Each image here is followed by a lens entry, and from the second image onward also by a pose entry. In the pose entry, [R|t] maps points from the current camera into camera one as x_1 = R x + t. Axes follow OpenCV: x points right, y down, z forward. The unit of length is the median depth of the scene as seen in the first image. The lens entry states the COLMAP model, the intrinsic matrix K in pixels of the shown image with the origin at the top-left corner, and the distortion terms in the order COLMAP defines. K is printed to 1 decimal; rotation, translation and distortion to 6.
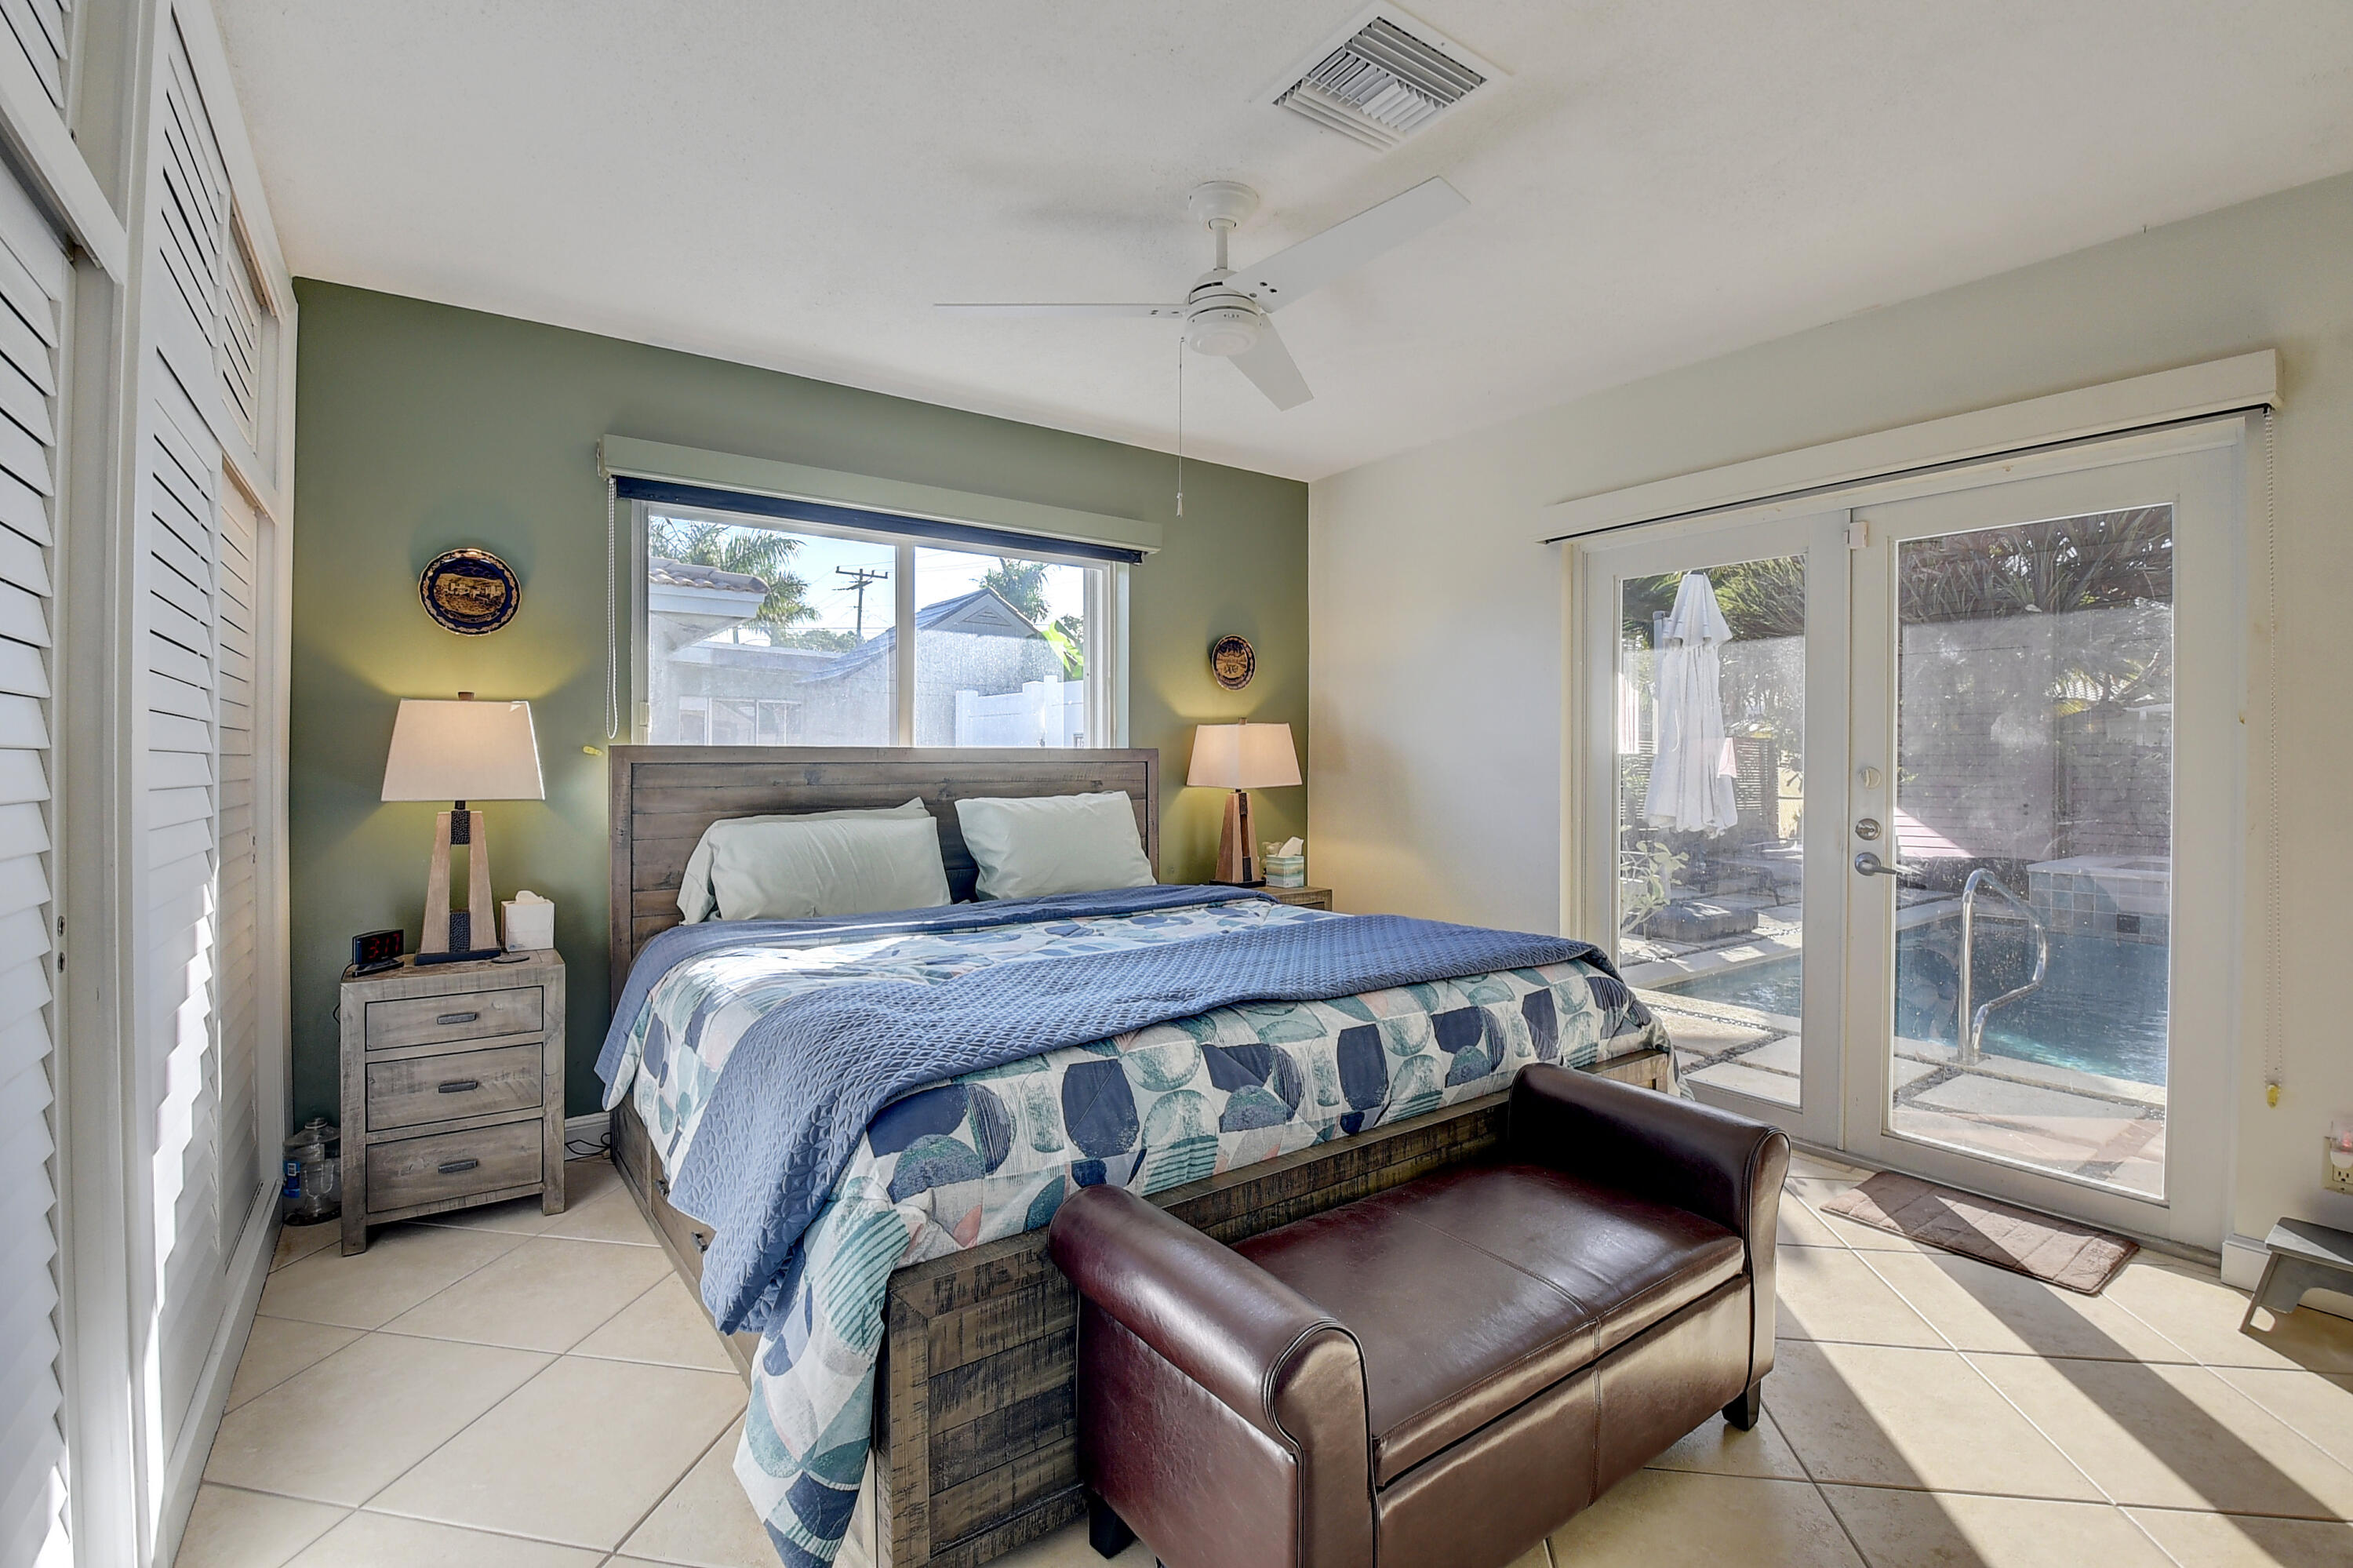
lens RADIAL K [[1037.7, 0, 1170.4], [0, 1037.7, 755.2], [0, 0, 1]] dist [0.014721, -0.028379]
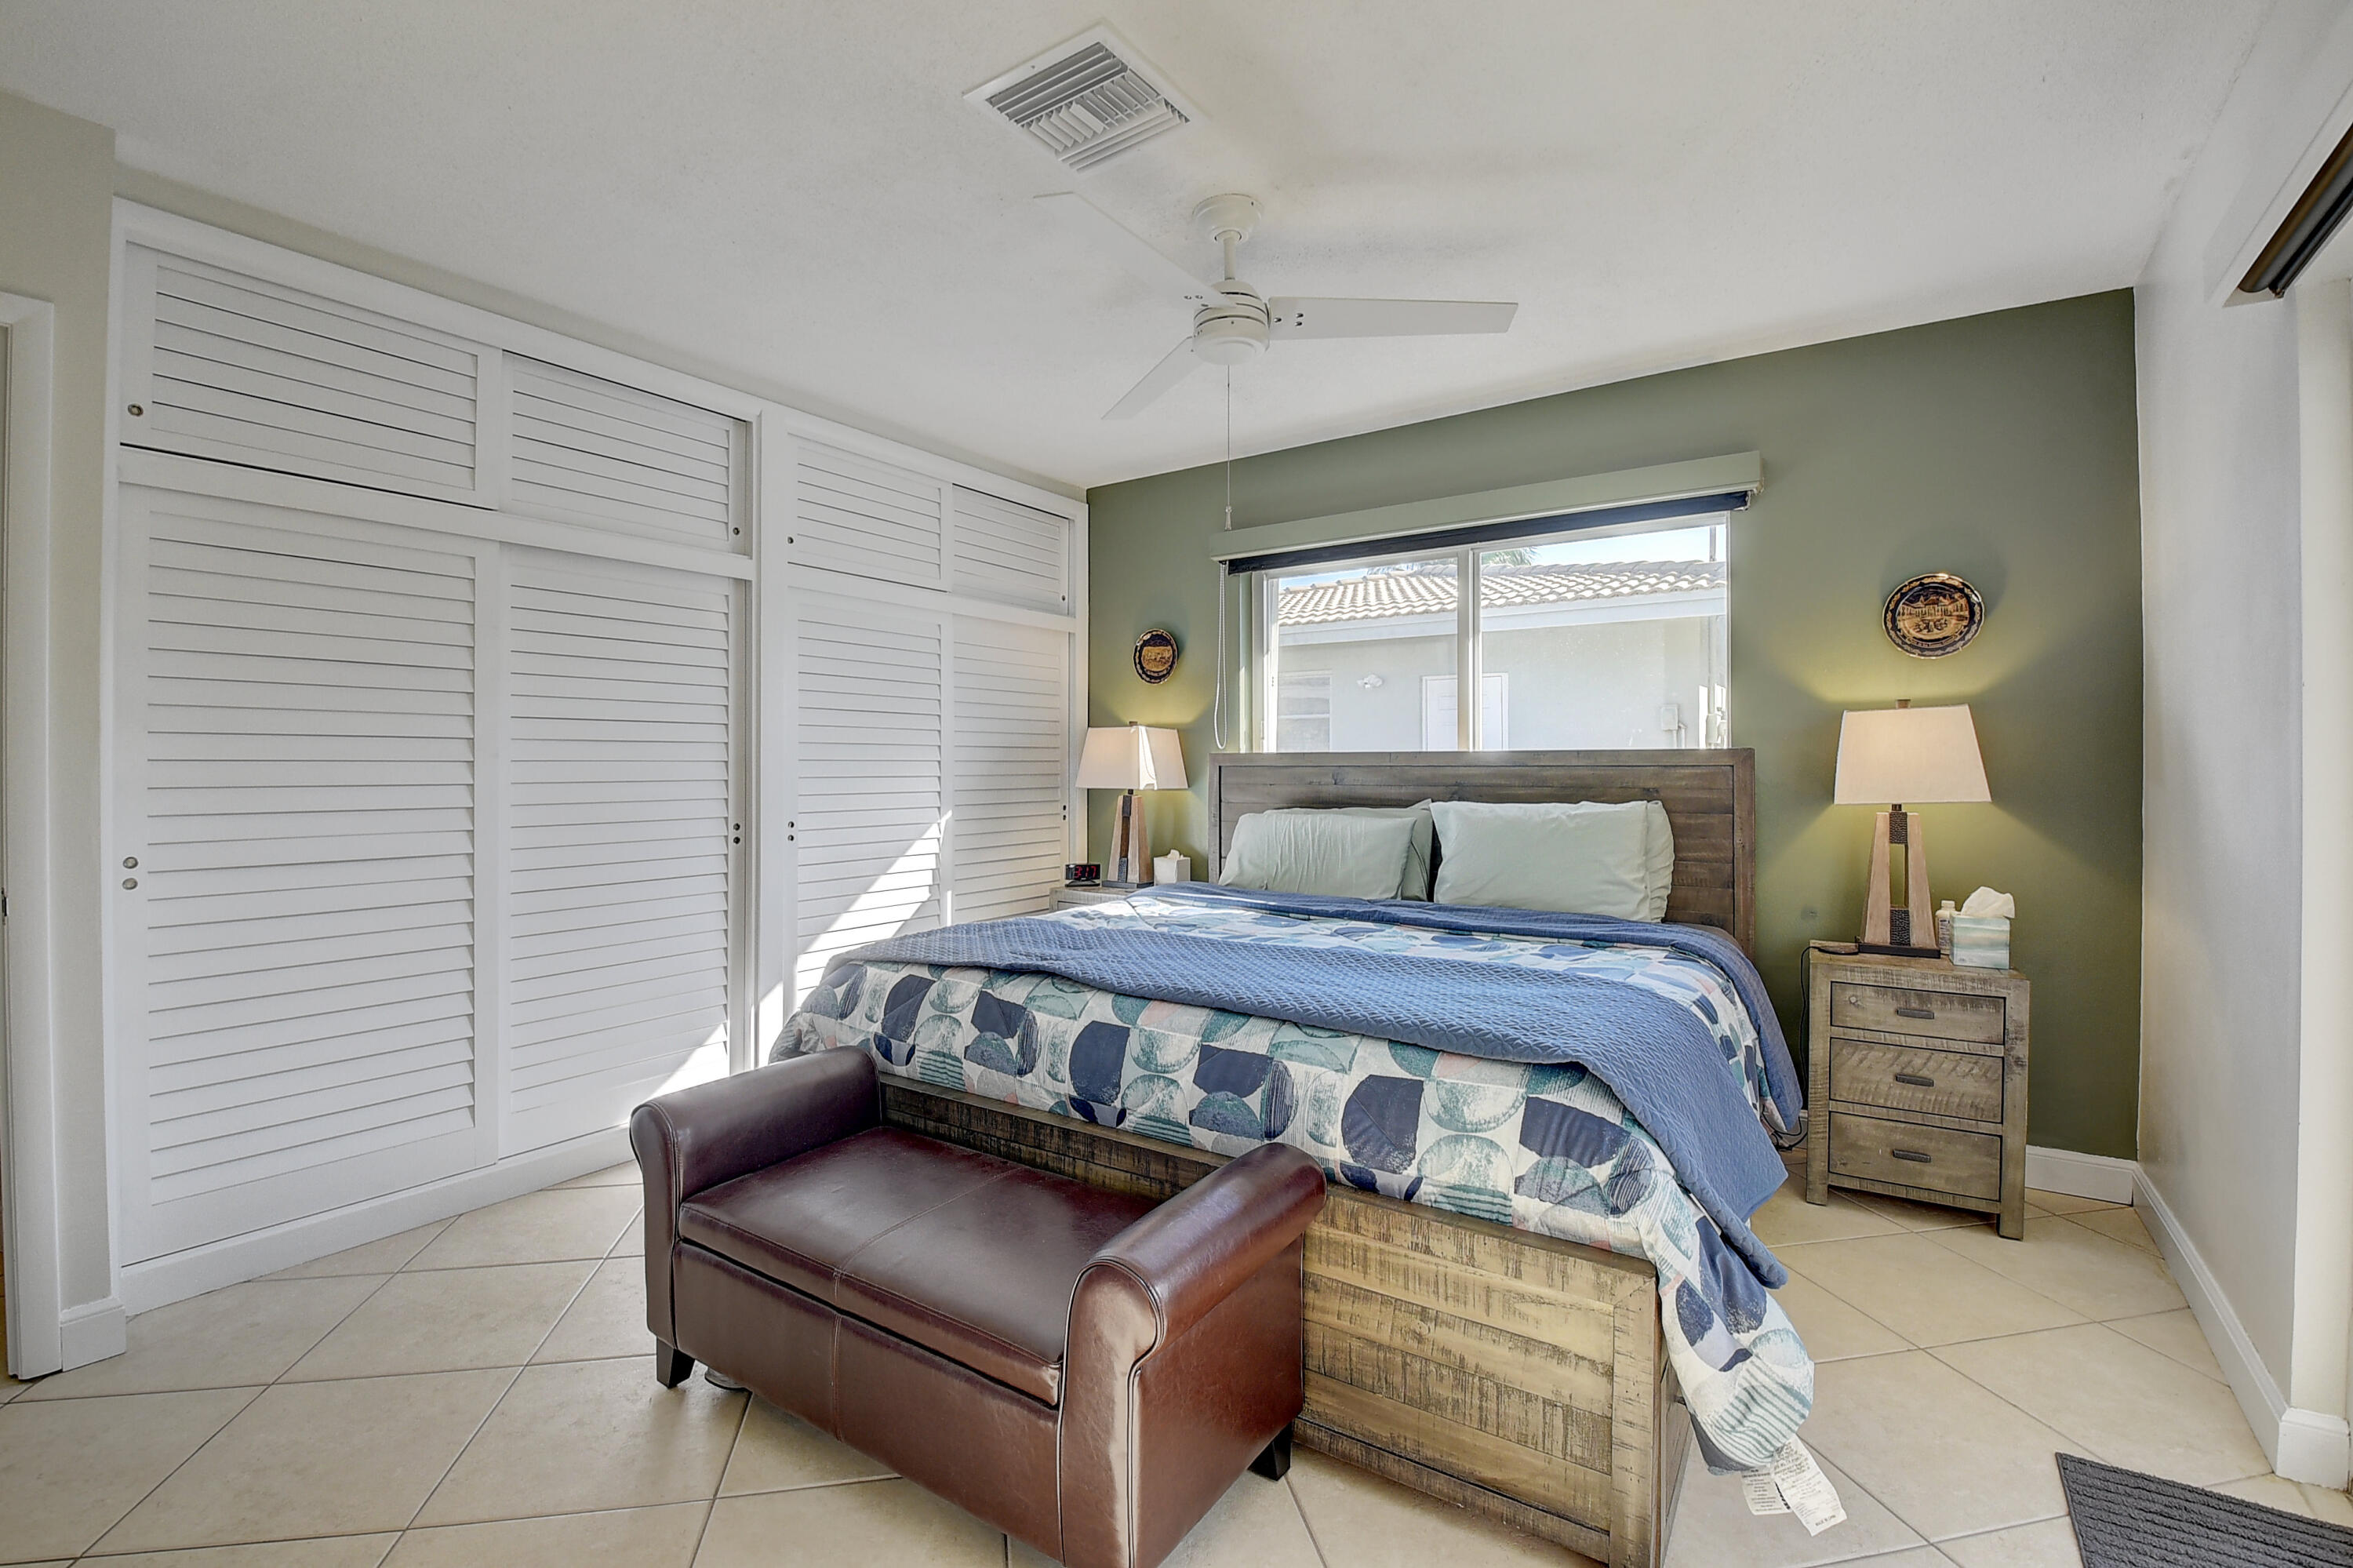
lens RADIAL K [[1037.7, 0, 1170.4], [0, 1037.7, 755.2], [0, 0, 1]] dist [0.014721, -0.028379]
pose [[0.346052, -0.009250, -0.938170, 0.846978], [0.006608, 0.999951, -0.007422, 0.003020], [0.938192, -0.003631, 0.346096, 0.510275]]
